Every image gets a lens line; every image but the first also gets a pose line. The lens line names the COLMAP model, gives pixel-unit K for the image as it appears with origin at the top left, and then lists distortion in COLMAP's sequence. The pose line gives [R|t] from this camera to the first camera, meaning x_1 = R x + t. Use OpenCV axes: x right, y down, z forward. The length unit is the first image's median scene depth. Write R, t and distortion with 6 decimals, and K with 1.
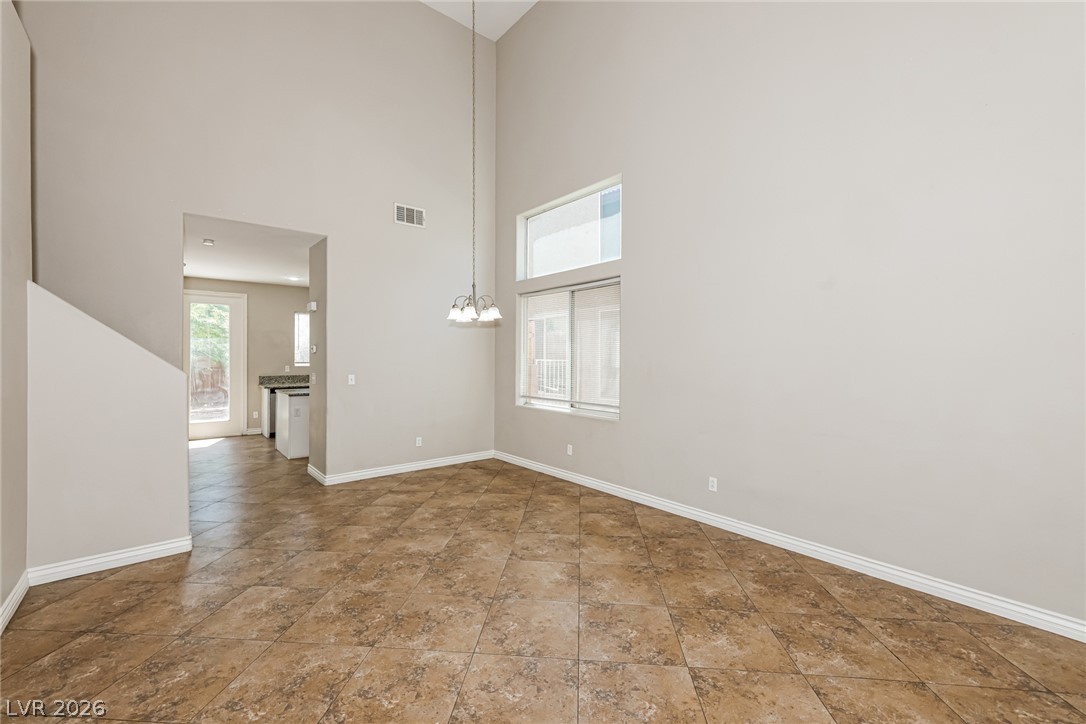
lens RADIAL K [[466.8, 0, 536.4], [0, 466.8, 359.3], [0, 0, 1]] dist [0.010098, -0.000165]
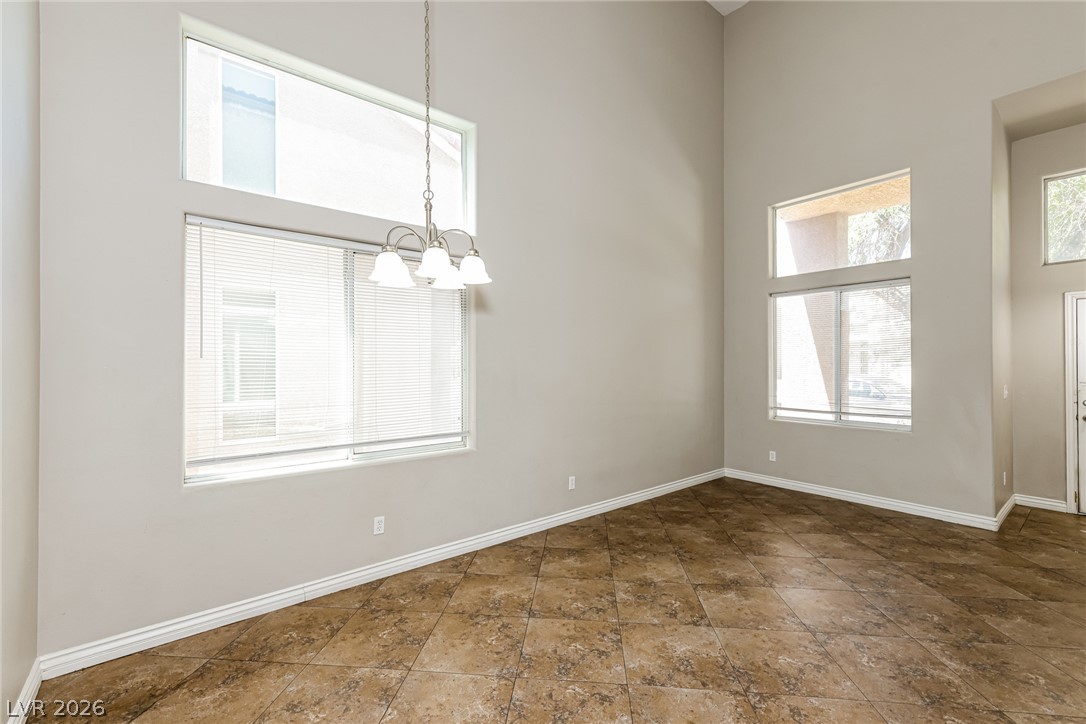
lens RADIAL K [[455.2, 0, 544.9], [0, 455.2, 361.5], [0, 0, 1]] dist [0.008004, 0.000334]
pose [[-0.006349, 0.004973, 0.999967, -0.855493], [0.010504, 0.999933, -0.004906, -0.016769], [-0.999925, 0.010472, -0.006401, 1.322272]]
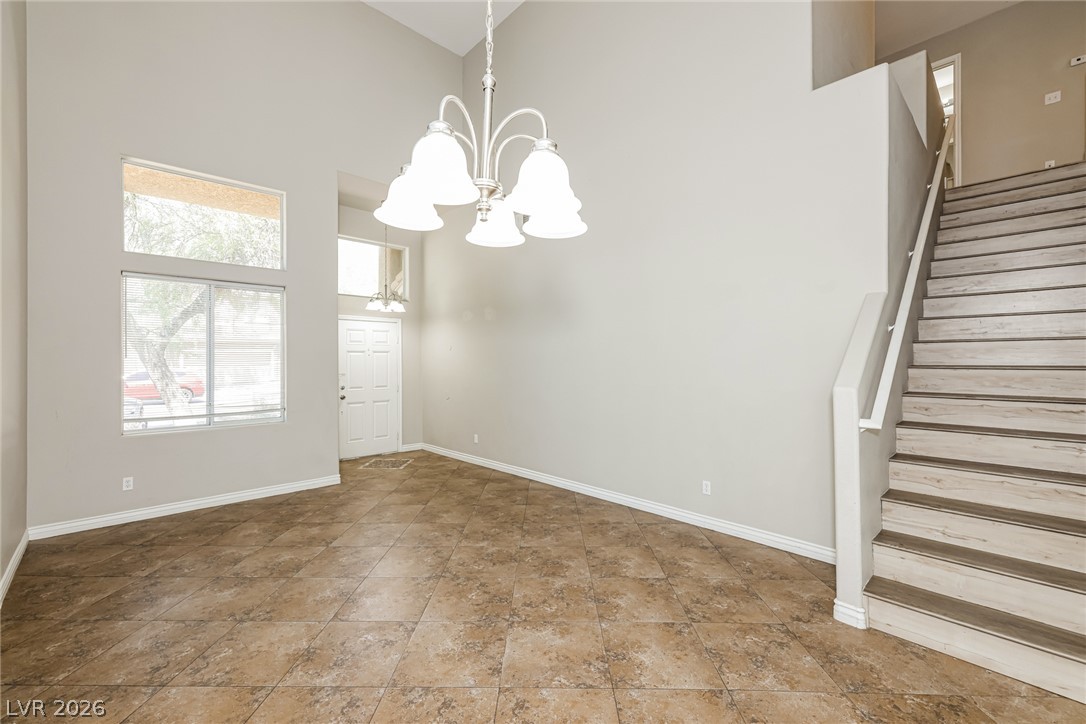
lens RADIAL K [[455.2, 0, 535.2], [0, 455.2, 363.4], [0, 0, 1]] dist [0.008004, 0.000334]
pose [[-0.997313, 0.000750, -0.073261, -0.208472], [-0.000317, 0.999894, 0.014552, -0.021825], [0.073264, 0.014536, -0.997207, 1.838487]]
